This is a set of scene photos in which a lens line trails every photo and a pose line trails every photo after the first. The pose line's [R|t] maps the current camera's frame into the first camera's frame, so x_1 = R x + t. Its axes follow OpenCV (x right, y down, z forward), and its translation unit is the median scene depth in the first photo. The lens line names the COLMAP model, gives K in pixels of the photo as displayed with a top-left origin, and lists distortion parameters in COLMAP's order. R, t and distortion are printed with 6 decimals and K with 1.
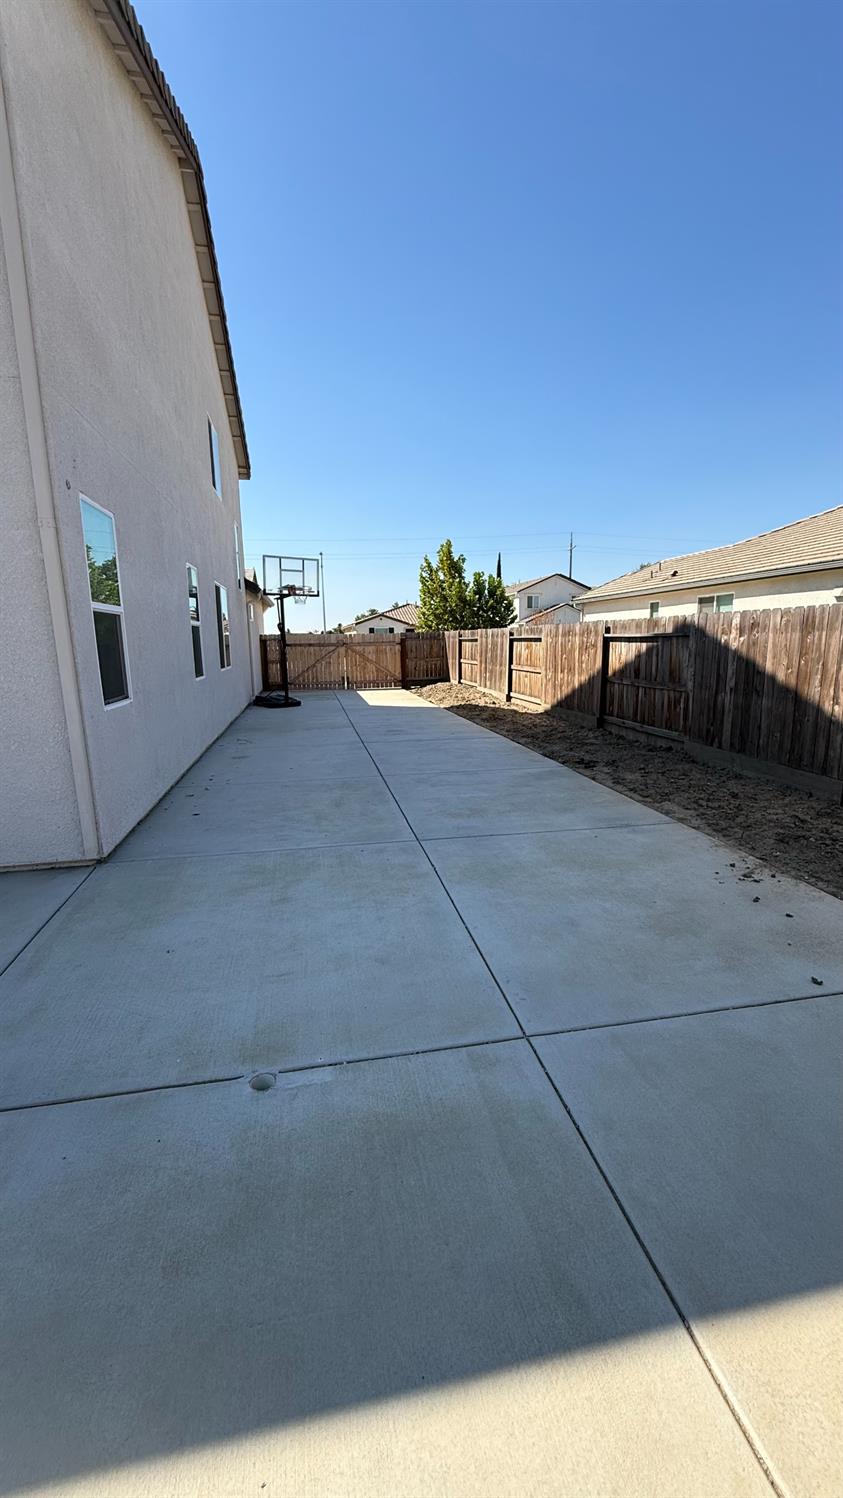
lens RADIAL K [[594.3, 0, 423.3], [0, 594.3, 746.1], [0, 0, 1]] dist [-0.000909, 0.000002]
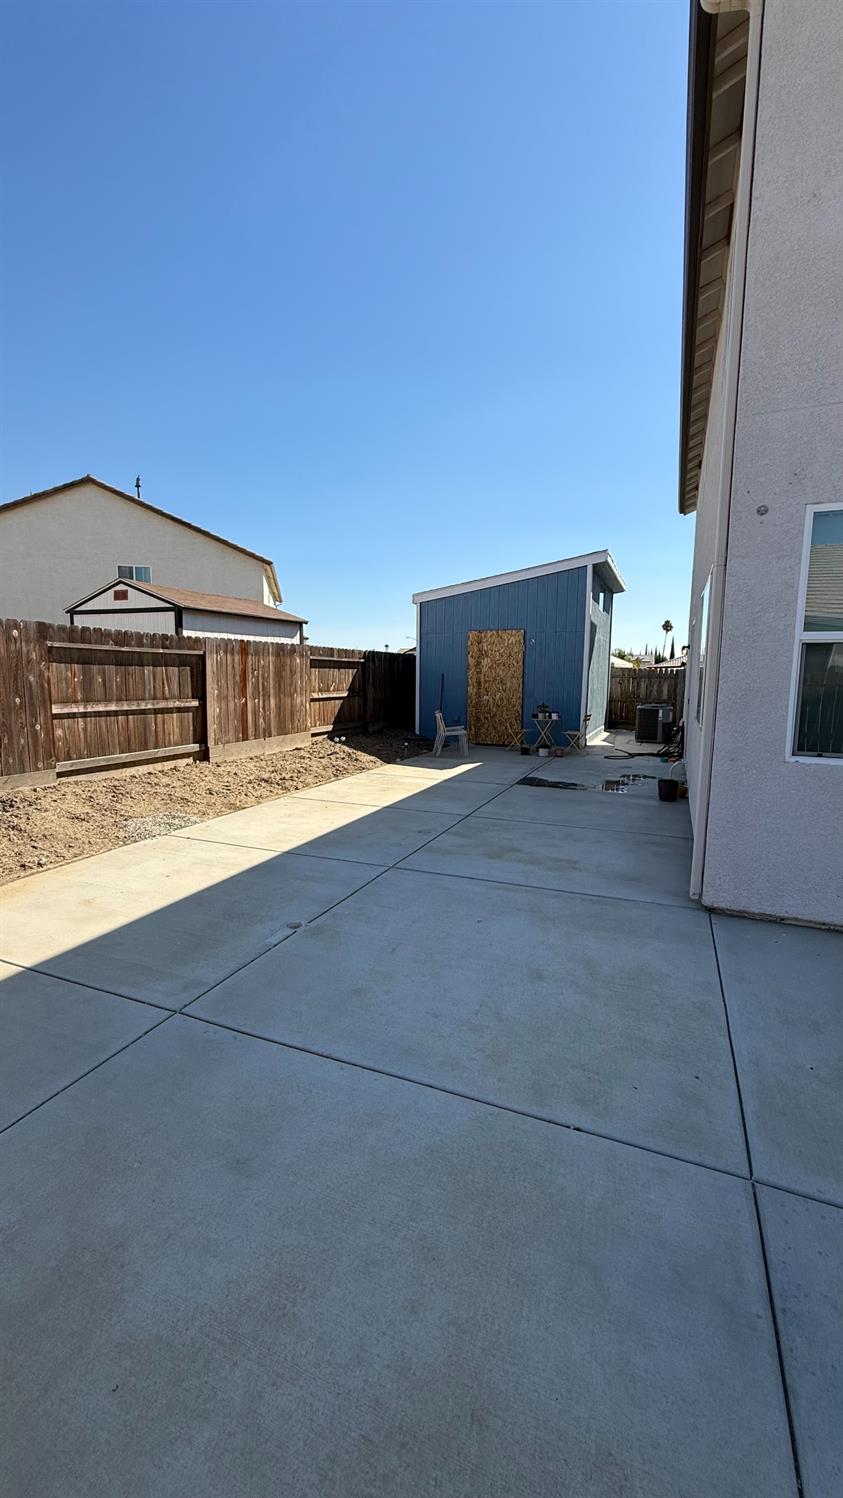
lens RADIAL K [[594.3, 0, 423.3], [0, 594.3, 746.1], [0, 0, 1]] dist [-0.000909, 0.000002]
pose [[-0.552388, 0.108390, -0.826510, 0.551402], [-0.151742, 0.961869, 0.227557, -0.241428], [0.819659, 0.251116, -0.514878, 1.259640]]
